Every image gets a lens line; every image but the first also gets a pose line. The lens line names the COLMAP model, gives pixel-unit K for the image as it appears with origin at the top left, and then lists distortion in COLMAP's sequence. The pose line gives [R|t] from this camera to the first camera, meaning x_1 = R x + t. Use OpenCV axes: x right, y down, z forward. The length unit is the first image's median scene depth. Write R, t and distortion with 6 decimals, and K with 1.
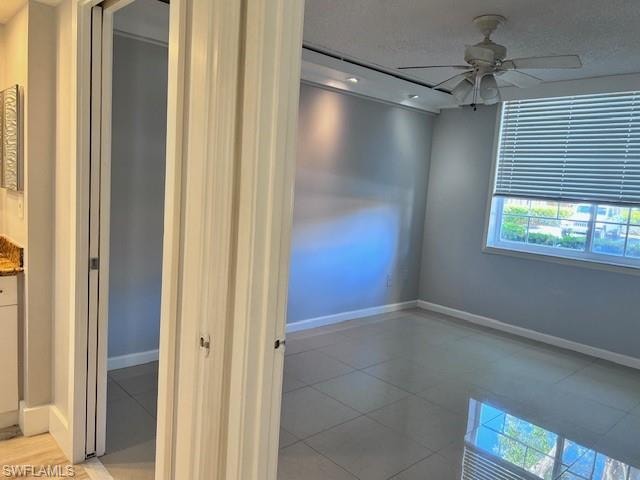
lens RADIAL K [[476.2, 0, 318.5], [0, 476.2, 239.2], [0, 0, 1]] dist [0.035231, -0.043154]
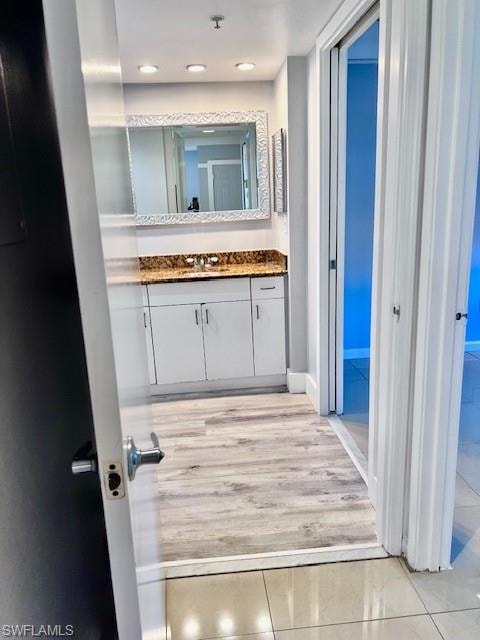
lens RADIAL K [[476.2, 0, 243.8], [0, 476.2, 320.6], [0, 0, 1]] dist [0.035231, -0.043154]
pose [[0.786321, 0.050859, -0.615721, 0.126980], [0.026673, 0.992882, 0.116076, 0.044765], [0.617242, -0.107696, 0.779368, -0.141899]]
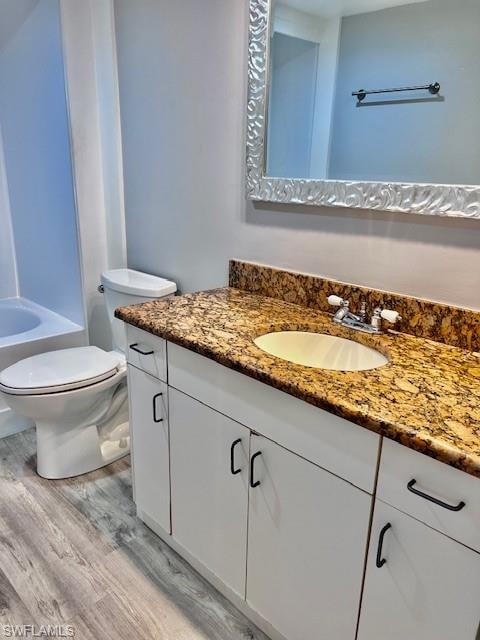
lens RADIAL K [[476.2, 0, 233.7], [0, 476.2, 326.5], [0, 0, 1]] dist [0.035231, -0.043154]
pose [[0.025488, 0.259582, -0.965385, -0.386397], [-0.133894, 0.957884, 0.254030, -0.087046], [0.990668, 0.122785, 0.059171, 0.849342]]
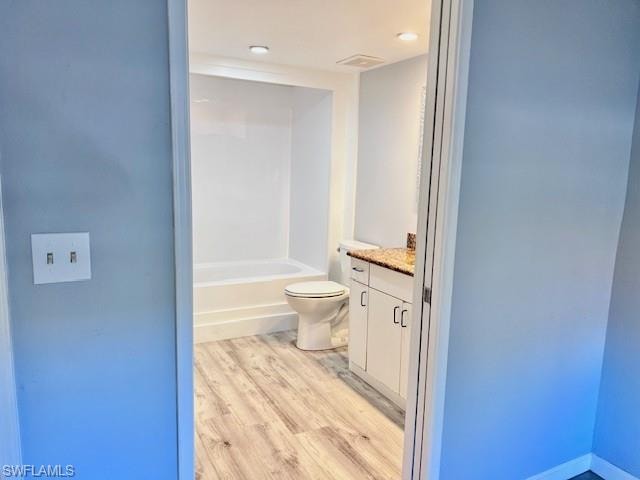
lens RADIAL K [[476.2, 0, 319.4], [0, 476.2, 239.5], [0, 0, 1]] dist [0.035231, -0.043154]
pose [[-0.262316, 0.075376, -0.962034, 0.326142], [-0.144748, 0.982592, 0.116455, -0.103602], [0.954064, 0.169800, -0.246839, 0.984224]]
